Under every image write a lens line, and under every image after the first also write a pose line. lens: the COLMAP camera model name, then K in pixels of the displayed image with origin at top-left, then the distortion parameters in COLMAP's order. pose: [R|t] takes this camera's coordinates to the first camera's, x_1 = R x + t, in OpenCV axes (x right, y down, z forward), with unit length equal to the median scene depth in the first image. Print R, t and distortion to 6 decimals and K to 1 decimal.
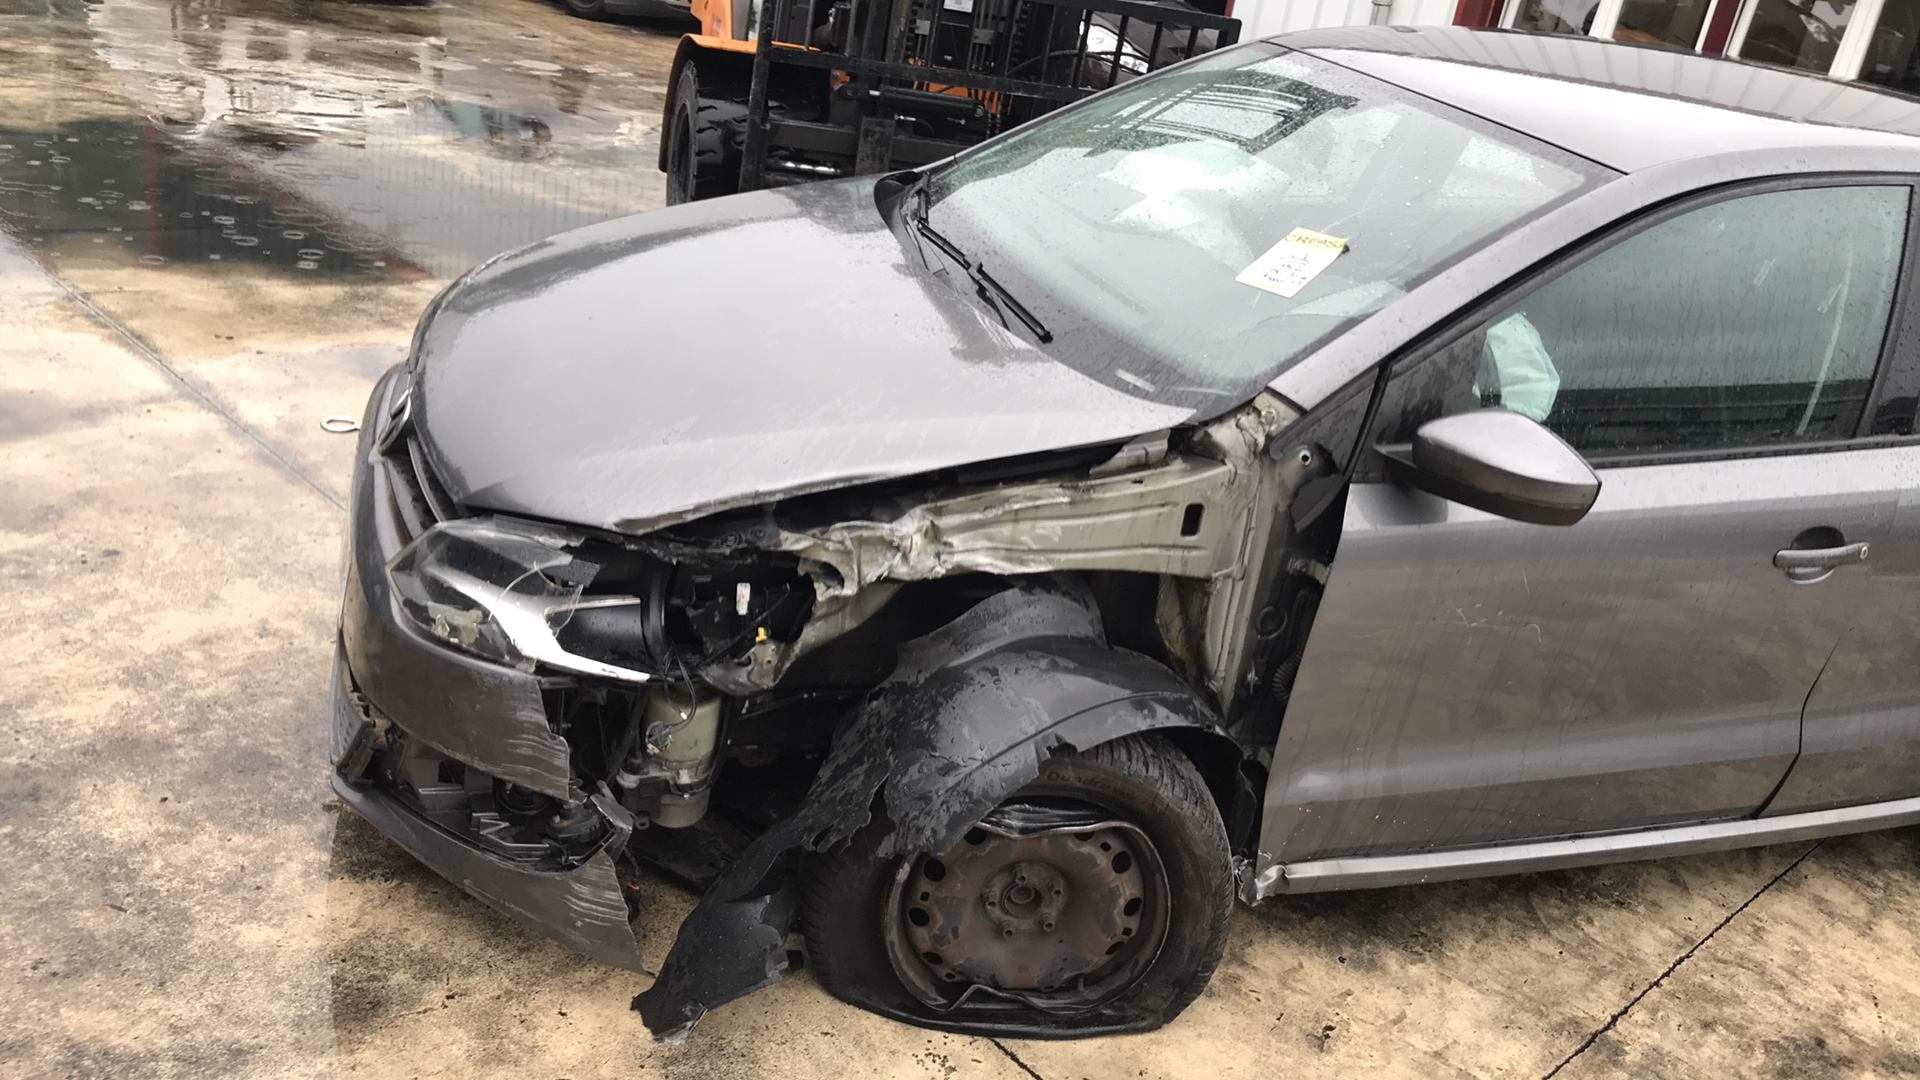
lens RADIAL K [[1560.3, 0, 958.8], [0, 1560.3, 487.8], [0, 0, 1]] dist [0.005447, 0.014844]
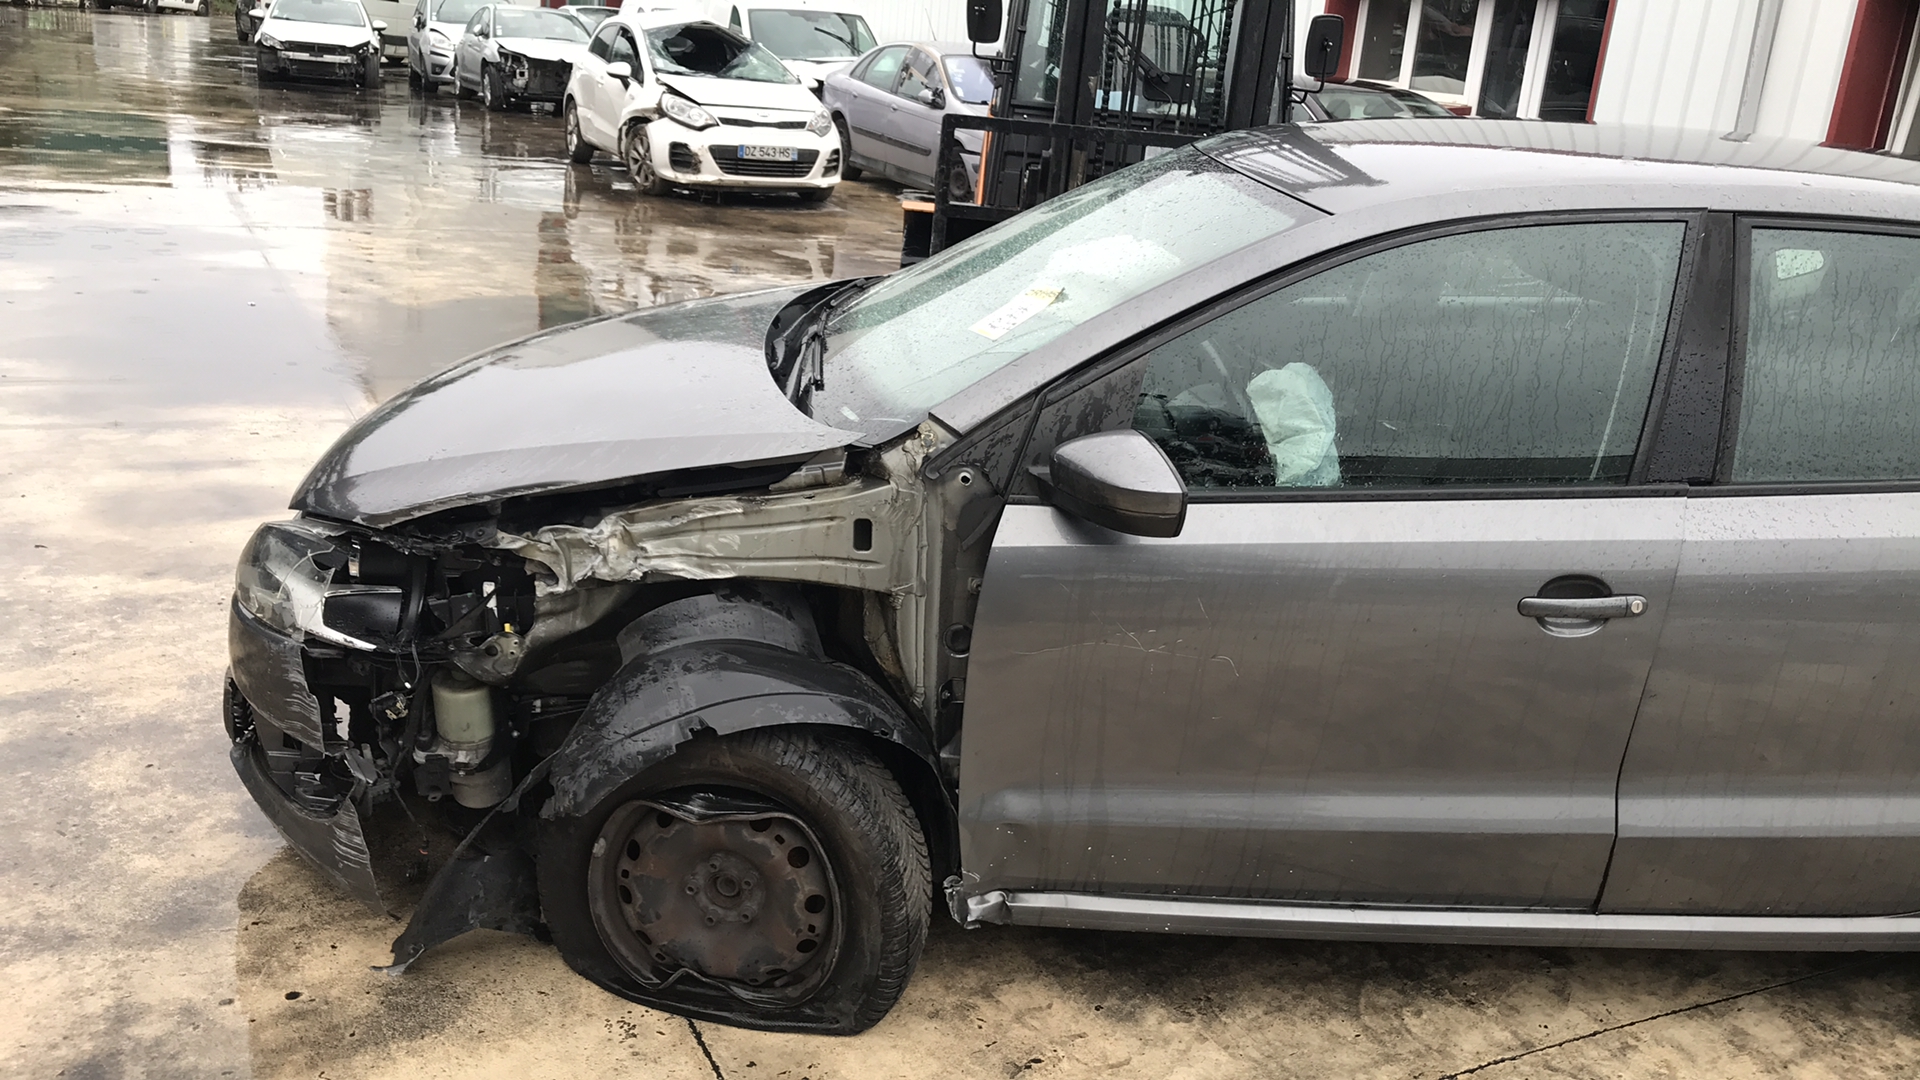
lens RADIAL K [[1560.3, 0, 958.8], [0, 1560.3, 487.8], [0, 0, 1]] dist [0.005447, 0.014844]
pose [[0.952219, 0.005406, -0.305368, 0.546068], [-0.044327, 0.991703, -0.120667, 0.115875], [0.302182, 0.128437, 0.944558, -0.008048]]
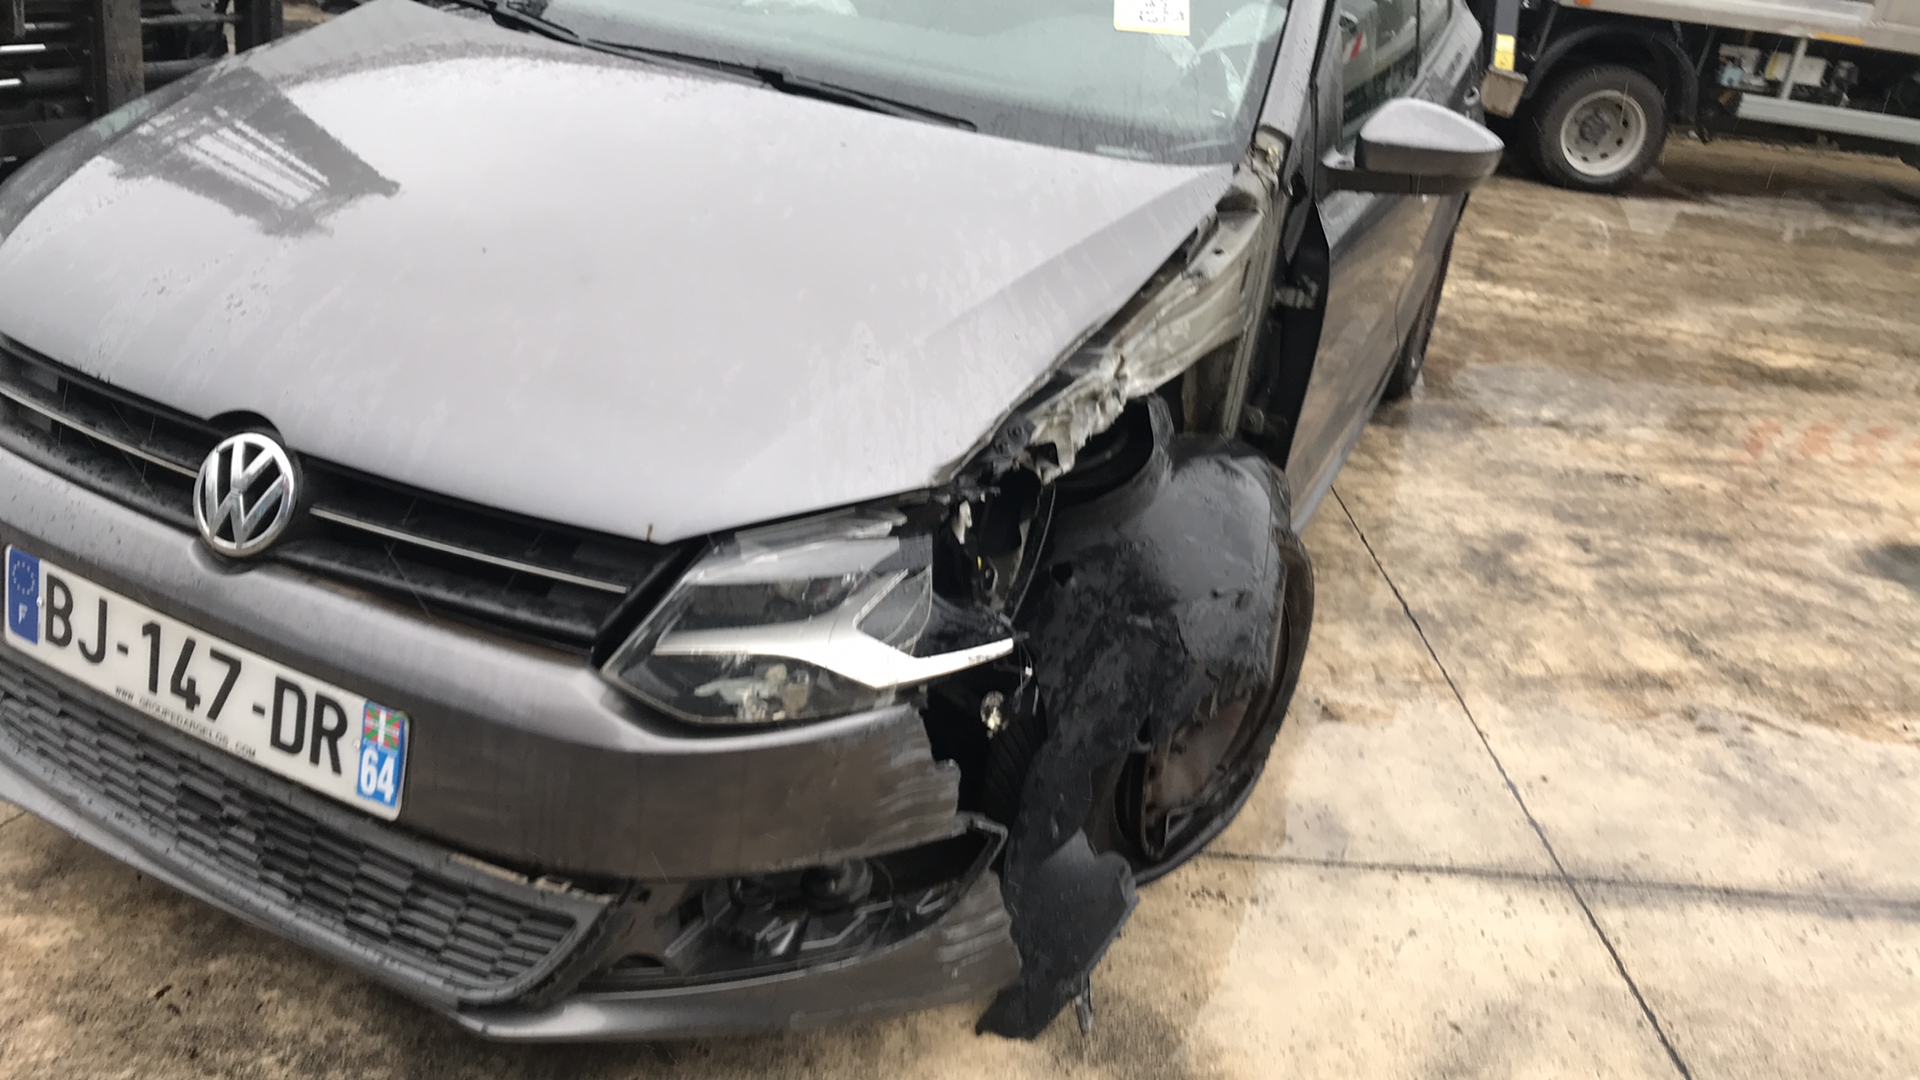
lens RADIAL K [[1600.8, 0, 976.4], [0, 1600.8, 501.8], [0, 0, 1]] dist [0.013516, 0.017427]
pose [[0.678333, -0.361391, 0.639735, -0.655867], [0.260767, 0.932410, 0.250225, -0.143363], [-0.686924, -0.002914, 0.726723, 0.388331]]
